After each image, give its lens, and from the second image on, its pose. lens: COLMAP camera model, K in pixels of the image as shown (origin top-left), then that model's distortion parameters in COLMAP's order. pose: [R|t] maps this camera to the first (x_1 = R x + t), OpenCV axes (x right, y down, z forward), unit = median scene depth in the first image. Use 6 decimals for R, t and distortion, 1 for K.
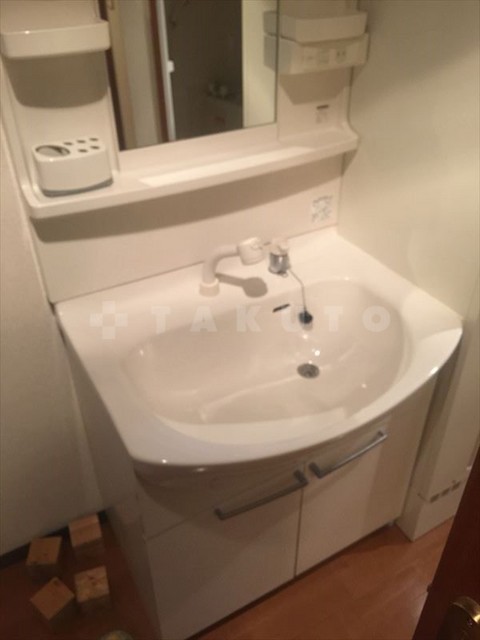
lens RADIAL K [[554.3, 0, 241.0], [0, 554.3, 316.3], [0, 0, 1]] dist [0.090384, -0.136371]
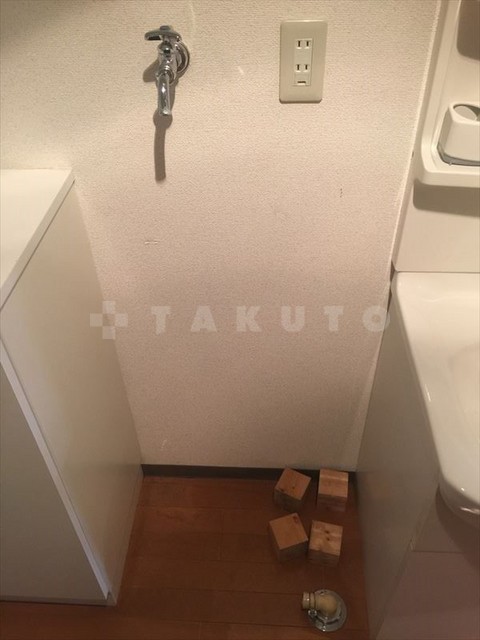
lens RADIAL K [[554.3, 0, 241.0], [0, 554.3, 316.3], [0, 0, 1]] dist [0.090384, -0.136371]
pose [[0.835982, 0.347772, -0.424486, -0.104560], [-0.301123, 0.937398, 0.174957, -0.029066], [0.458757, -0.018438, 0.888370, 0.039906]]
